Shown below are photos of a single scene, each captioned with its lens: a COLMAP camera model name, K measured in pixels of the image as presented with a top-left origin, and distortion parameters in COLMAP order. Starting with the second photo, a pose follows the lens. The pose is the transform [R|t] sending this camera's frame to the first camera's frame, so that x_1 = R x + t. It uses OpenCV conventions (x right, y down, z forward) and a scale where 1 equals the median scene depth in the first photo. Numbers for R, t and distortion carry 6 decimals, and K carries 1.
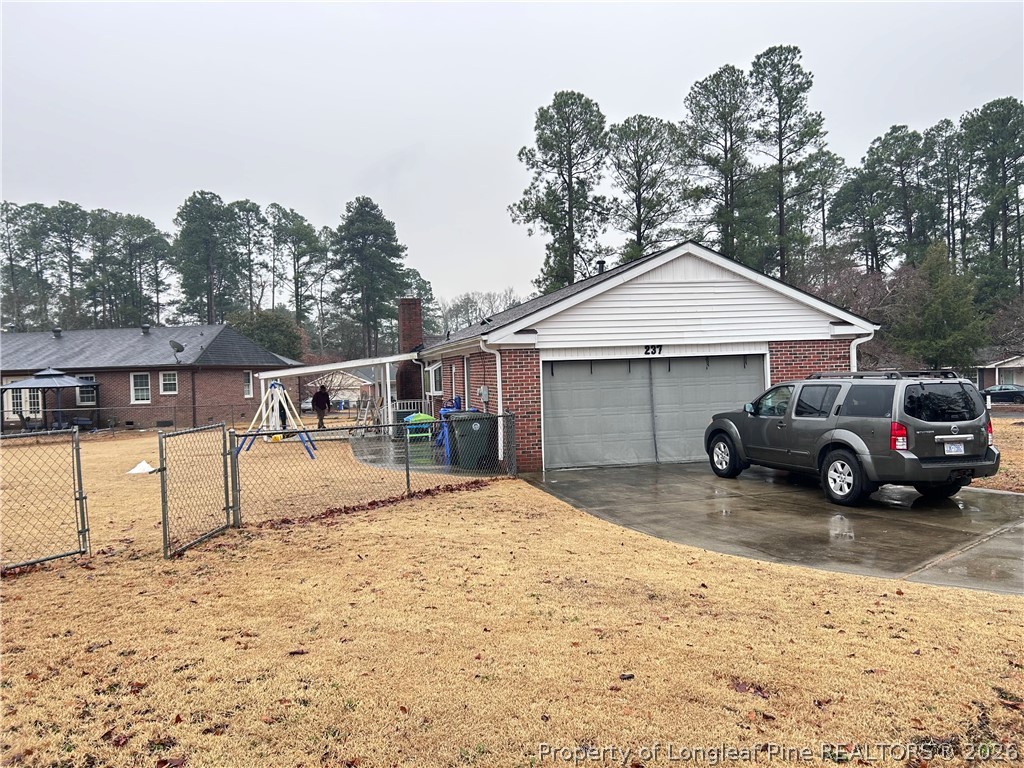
lens RADIAL K [[767.7, 0, 522.1], [0, 767.7, 391.6], [0, 0, 1]] dist [0.034344, -0.036204]
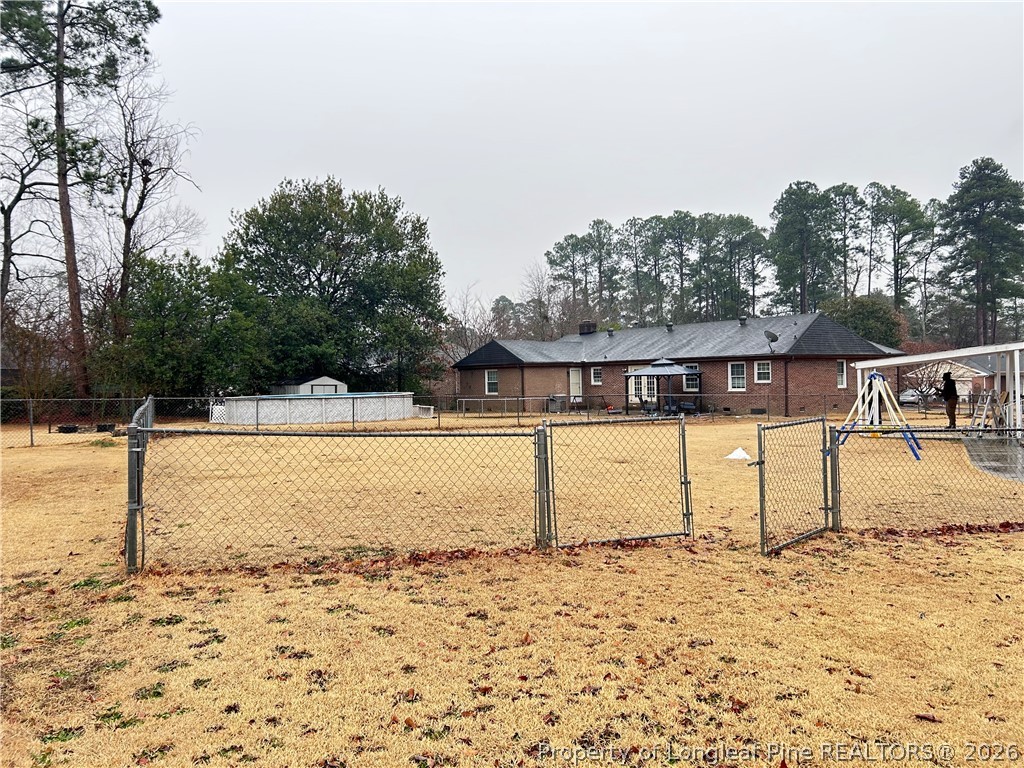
lens RADIAL K [[767.7, 0, 511.7], [0, 767.7, 383.3], [0, 0, 1]] dist [0.034344, -0.036204]
pose [[0.736617, 0.019921, -0.676017, -0.021131], [-0.017810, 0.999791, 0.010055, -0.001372], [0.676075, 0.004633, 0.736818, 0.035661]]
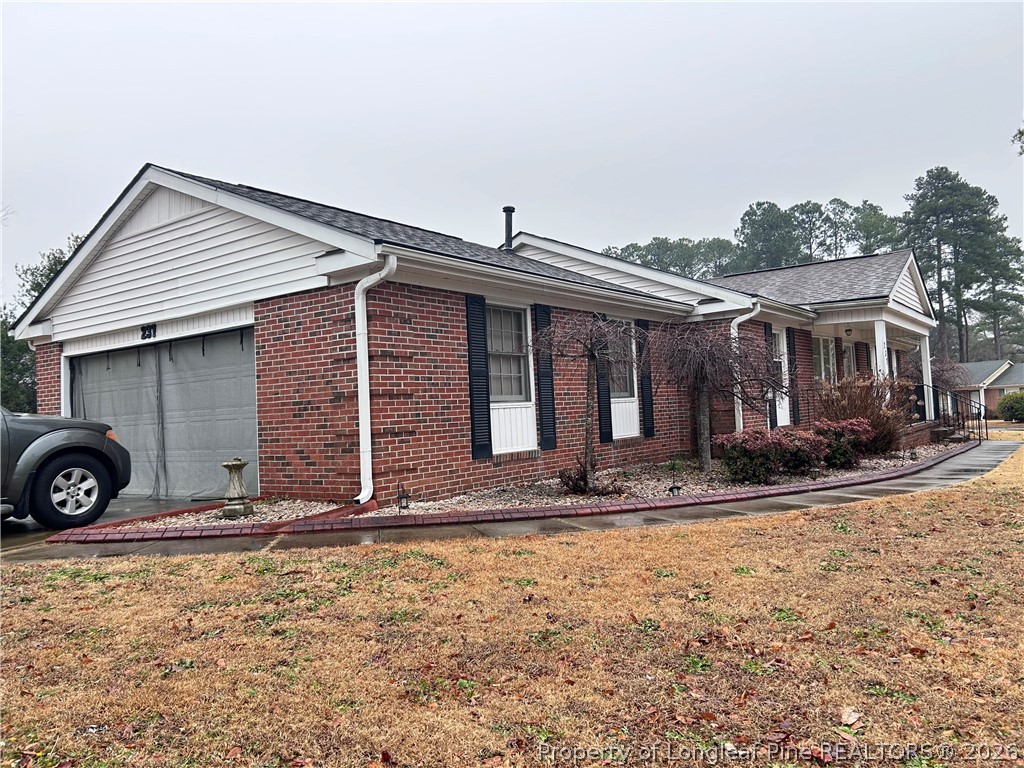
lens RADIAL K [[767.7, 0, 511.8], [0, 767.7, 384.8], [0, 0, 1]] dist [0.034344, -0.036204]
pose [[0.623227, -0.022751, -0.781710, 0.917991], [0.000634, 0.999591, -0.028586, 0.013366], [0.782041, 0.017320, 0.622986, 0.821356]]
